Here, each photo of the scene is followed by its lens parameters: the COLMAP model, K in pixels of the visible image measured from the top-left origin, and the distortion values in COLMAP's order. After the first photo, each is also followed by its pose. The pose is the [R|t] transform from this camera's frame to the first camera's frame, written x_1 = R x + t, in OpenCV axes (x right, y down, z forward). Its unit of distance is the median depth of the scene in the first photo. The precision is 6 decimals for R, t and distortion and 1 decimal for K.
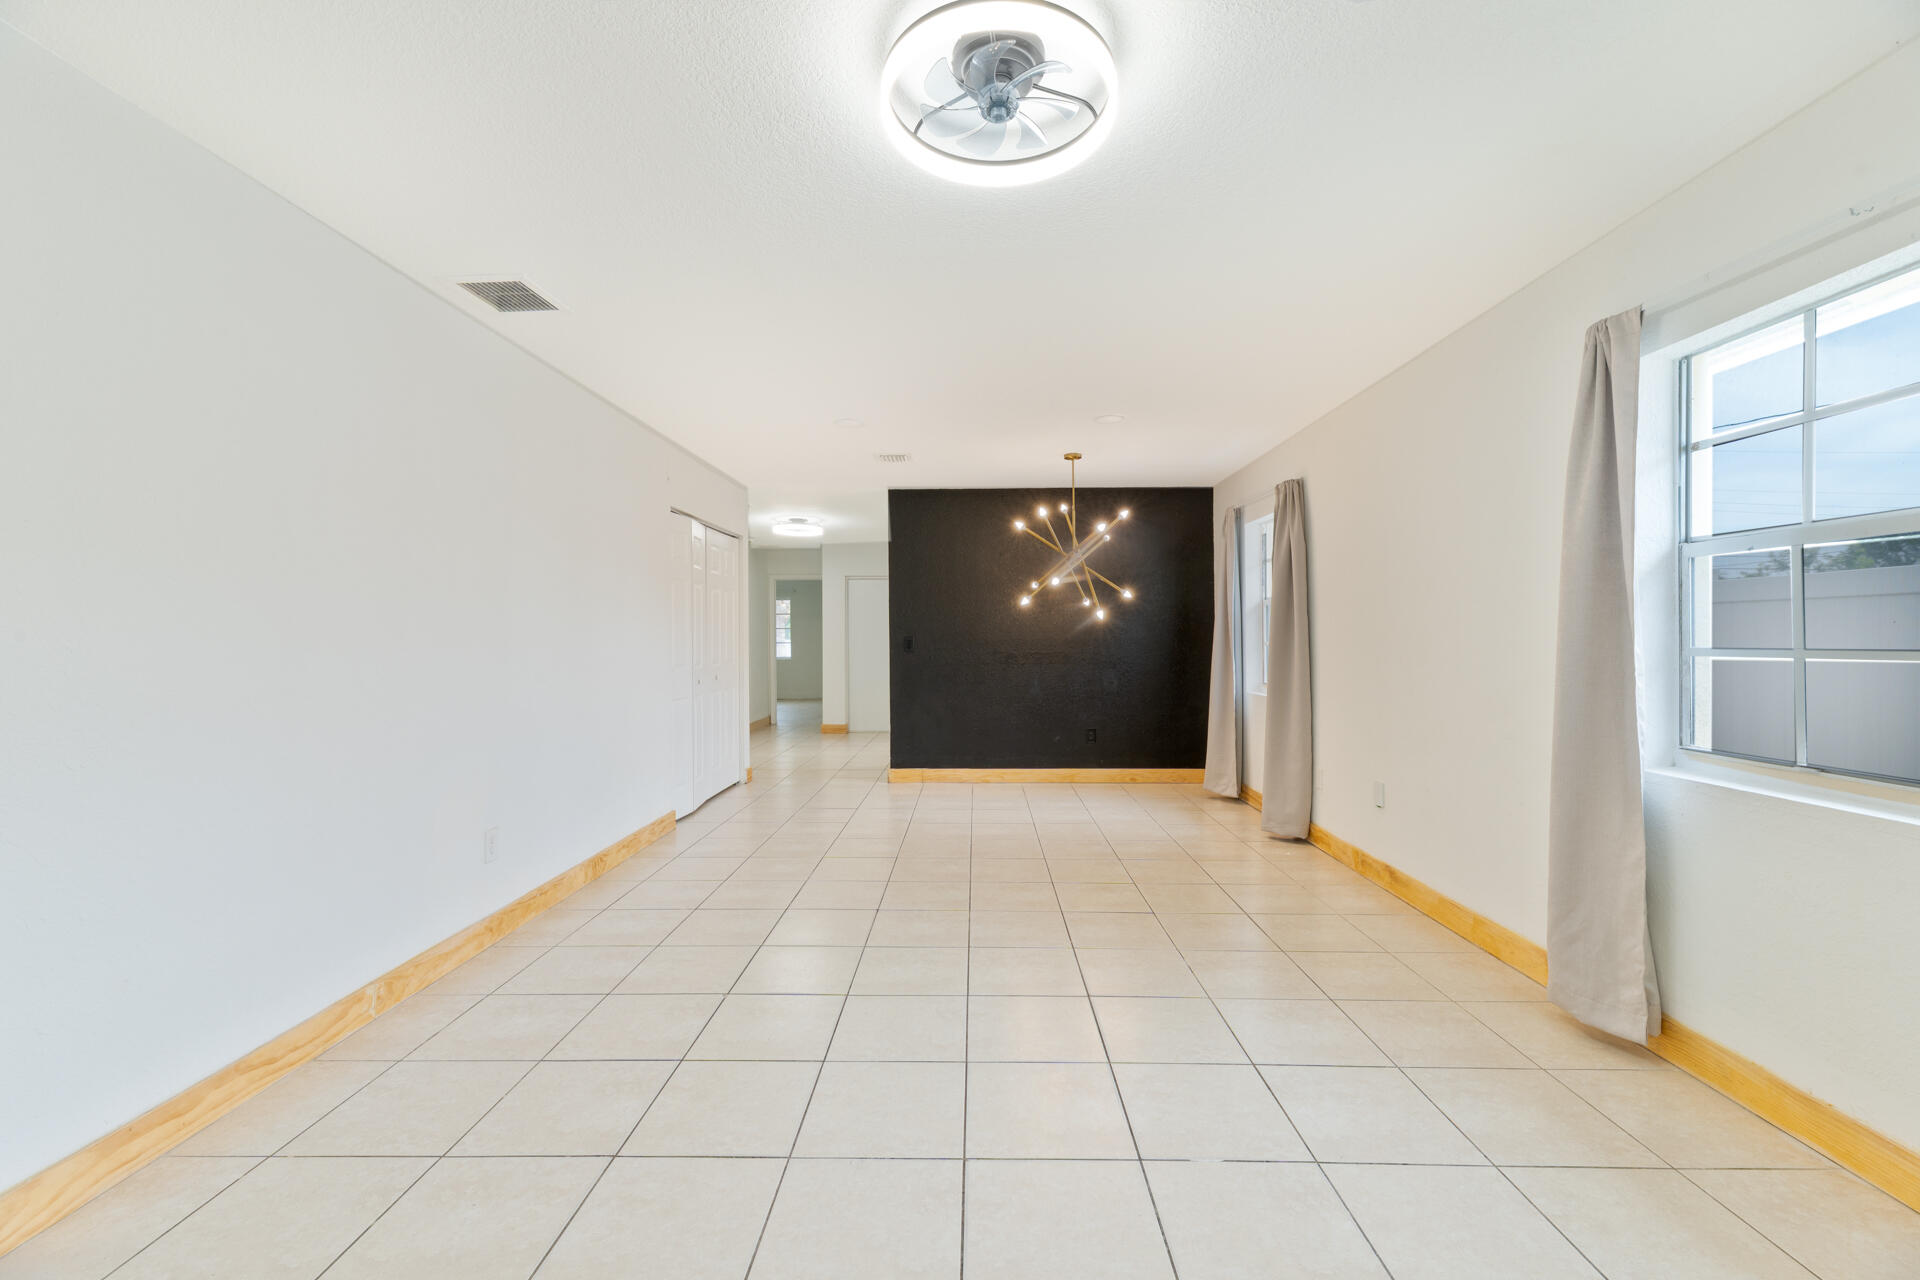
lens RADIAL K [[768.6, 0, 966.9], [0, 768.6, 642.7], [0, 0, 1]] dist [0.002553, -0.000348]
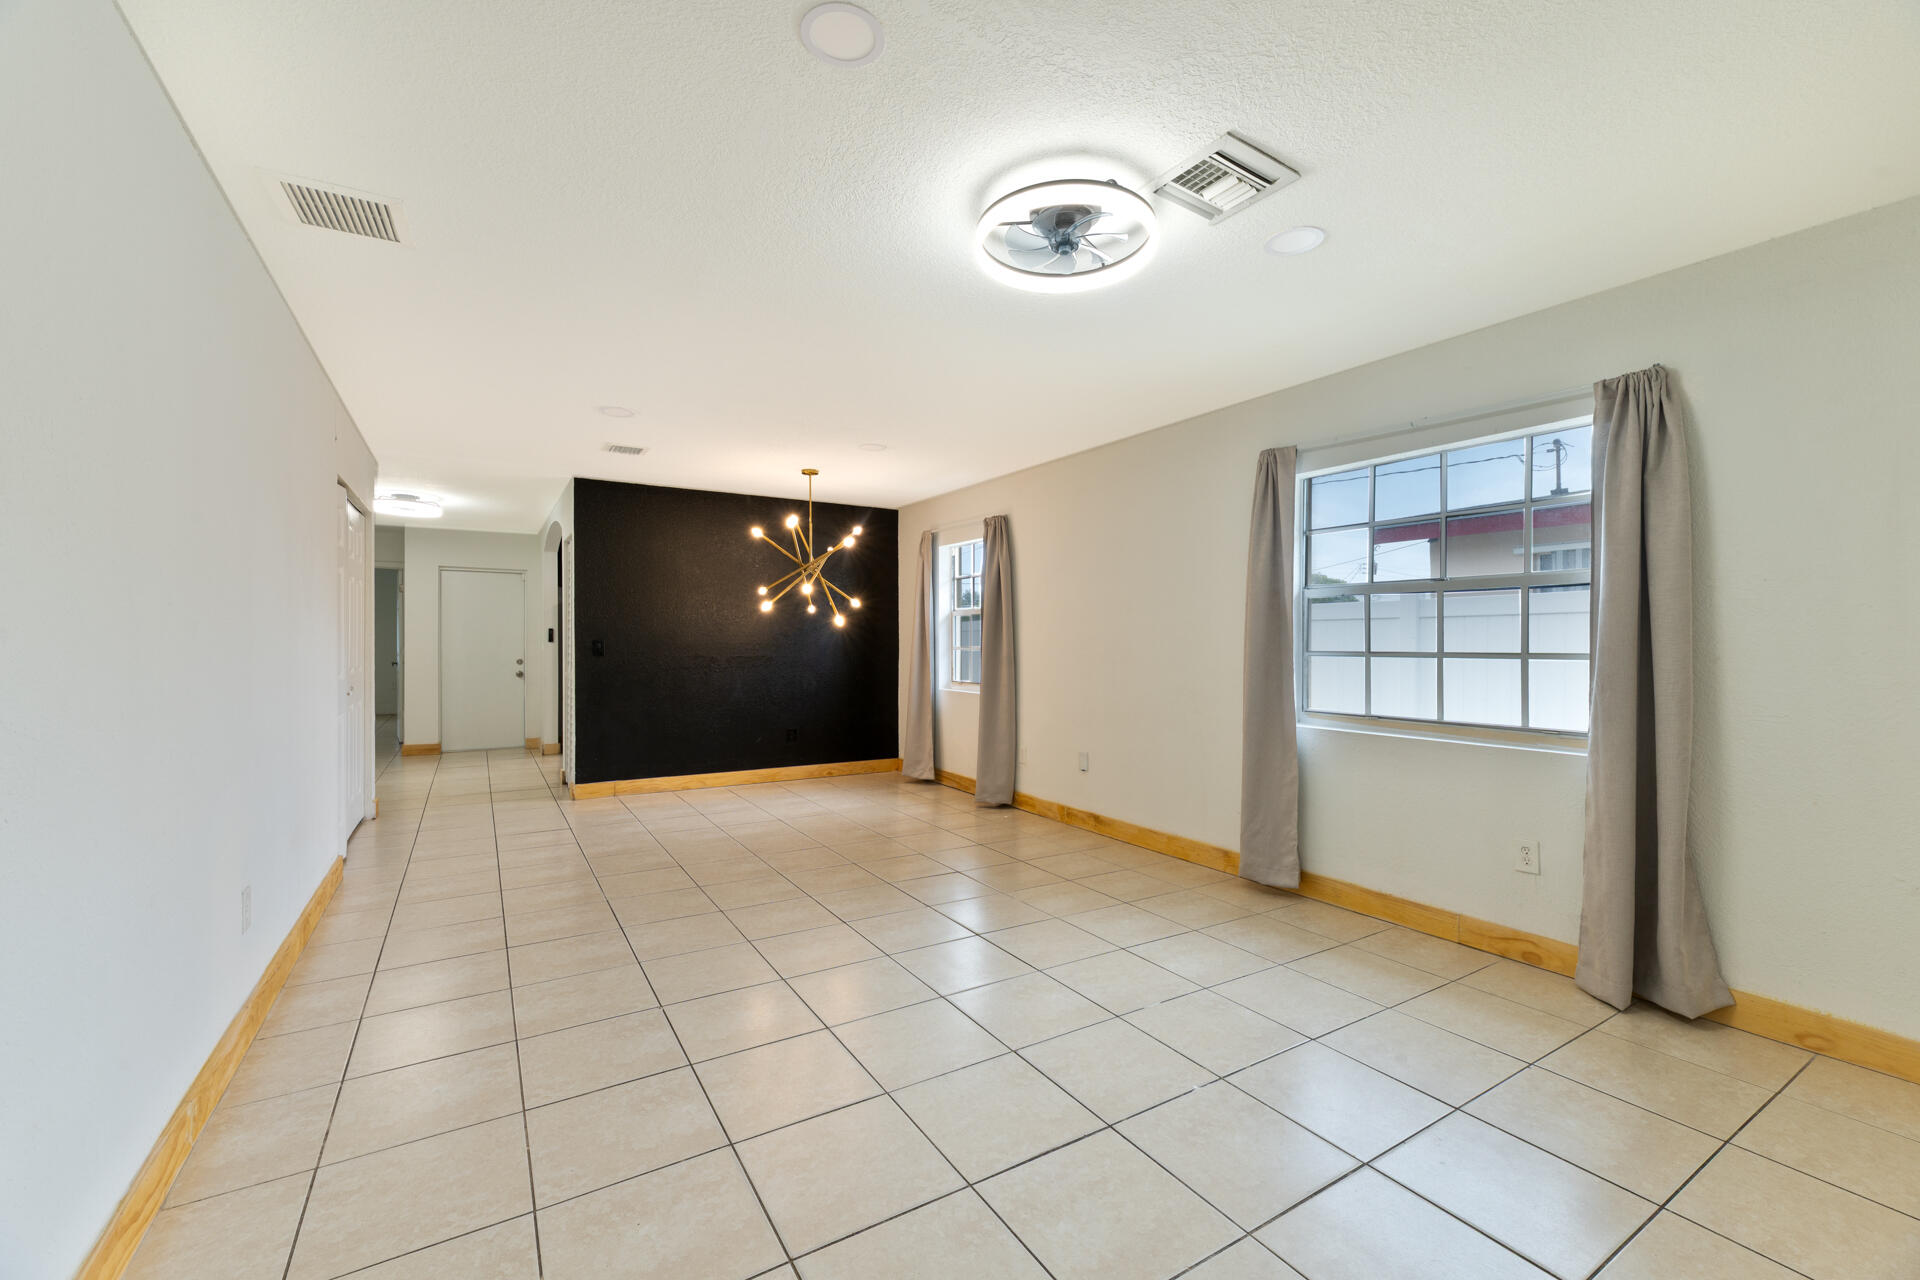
lens RADIAL K [[768.6, 0, 953.1], [0, 768.6, 646.3], [0, 0, 1]] dist [0.002553, -0.000348]
pose [[0.851539, 0.002926, 0.524282, -0.273710], [-0.002882, 0.999995, -0.000901, -0.000059], [-0.524283, -0.000744, 0.851544, -0.013033]]
